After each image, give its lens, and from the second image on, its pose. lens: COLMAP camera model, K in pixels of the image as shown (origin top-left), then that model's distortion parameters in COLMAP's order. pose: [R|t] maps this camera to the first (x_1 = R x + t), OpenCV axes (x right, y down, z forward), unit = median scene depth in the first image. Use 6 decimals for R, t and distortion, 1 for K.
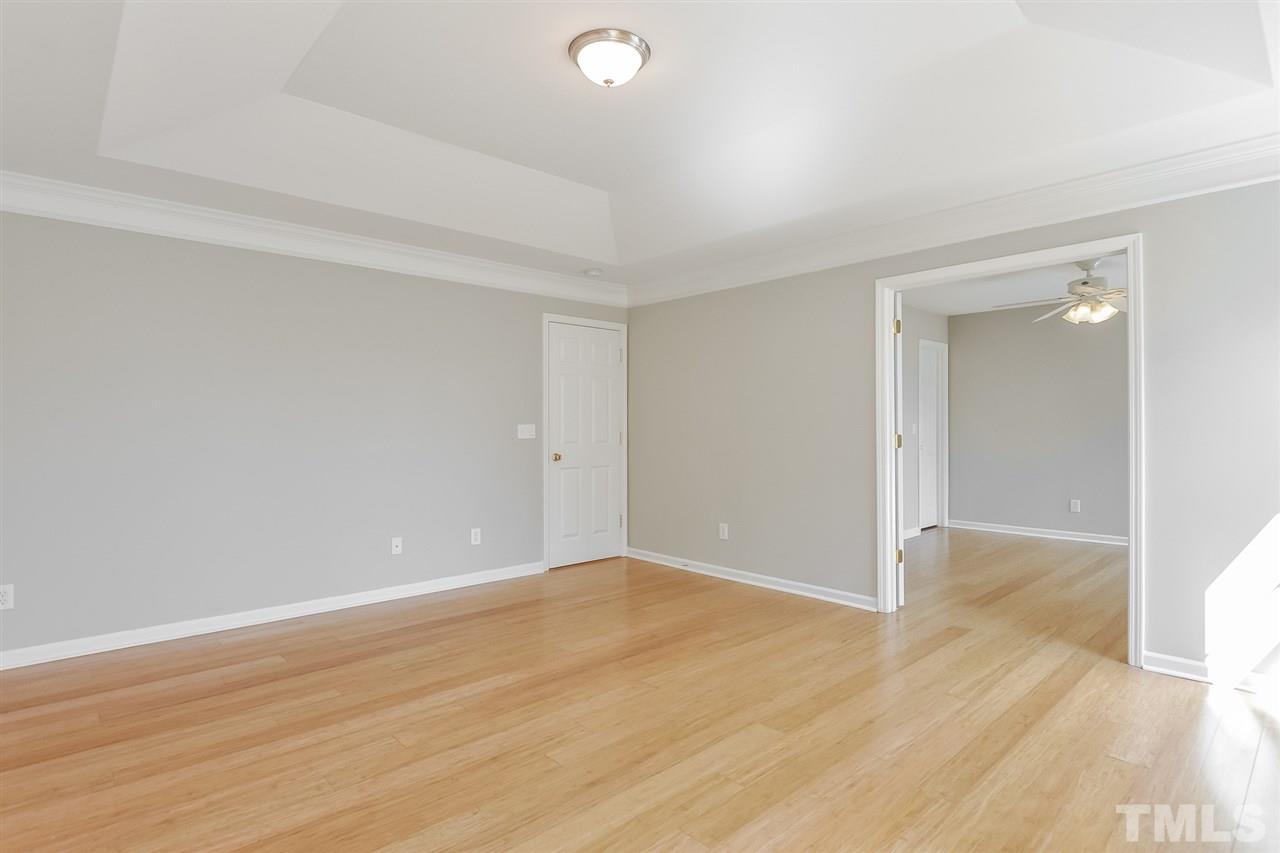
lens RADIAL K [[642.5, 0, 635.3], [0, 642.5, 424.7], [0, 0, 1]] dist [-0.006185, -0.002820]
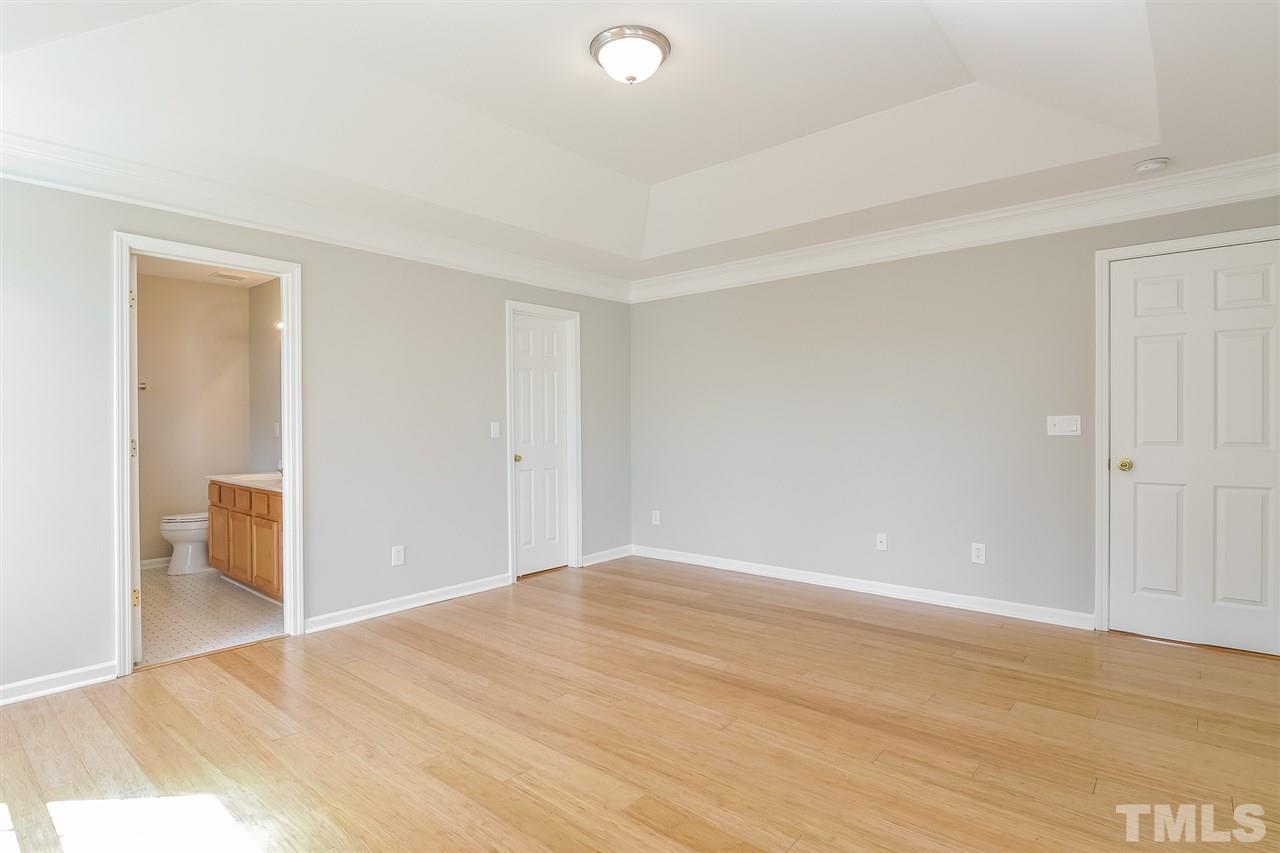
lens RADIAL K [[642.5, 0, 638.2], [0, 642.5, 429.0], [0, 0, 1]] dist [-0.006185, -0.002820]
pose [[0.129929, 0.010117, -0.991472, 0.796472], [0.012338, 0.999854, 0.011820, 0.000020], [0.991447, -0.013768, 0.129785, 0.725426]]
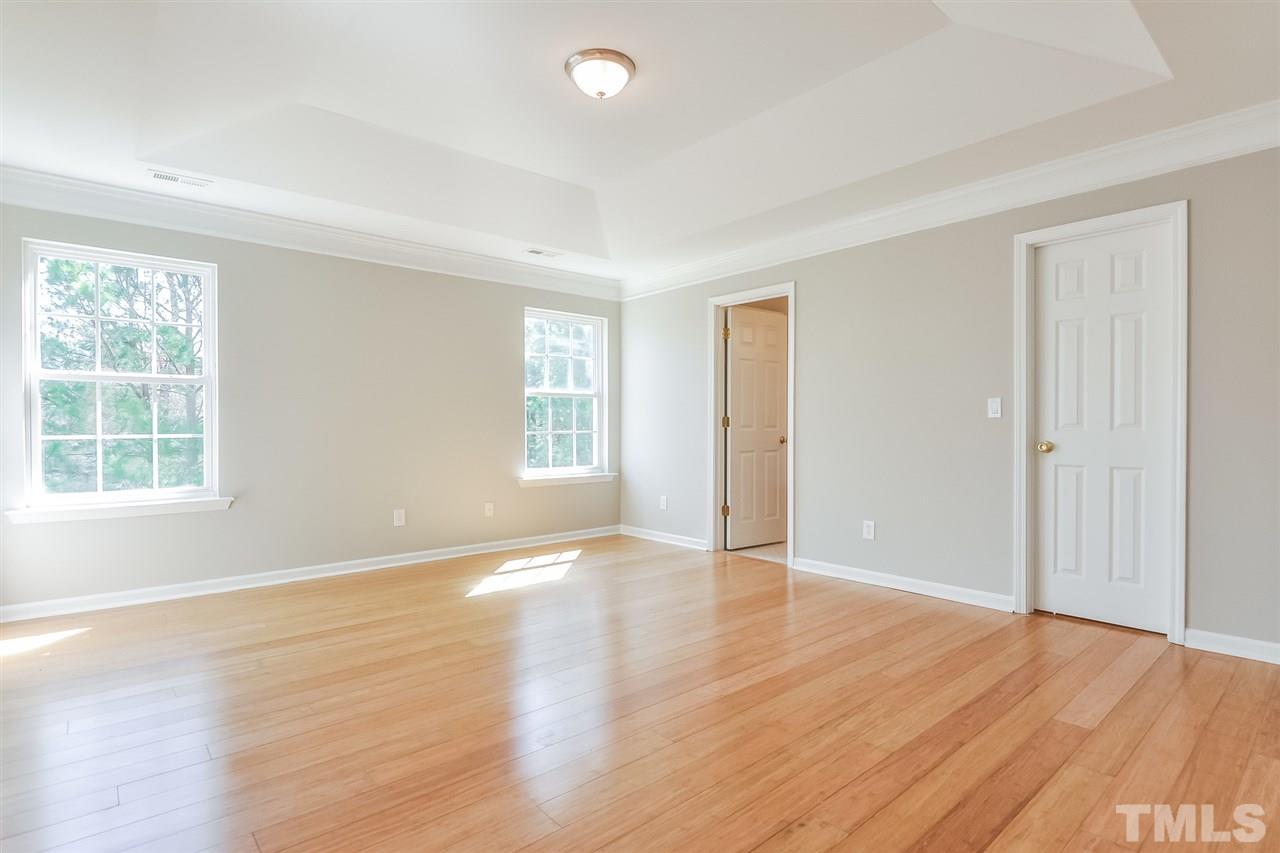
lens RADIAL K [[642.5, 0, 645.1], [0, 642.5, 426.6], [0, 0, 1]] dist [-0.006185, -0.002820]
pose [[-0.999845, 0.007254, 0.016031, -0.113896], [0.007216, 0.999971, -0.002429, 0.048104], [-0.016048, -0.002313, -0.999869, 1.784207]]
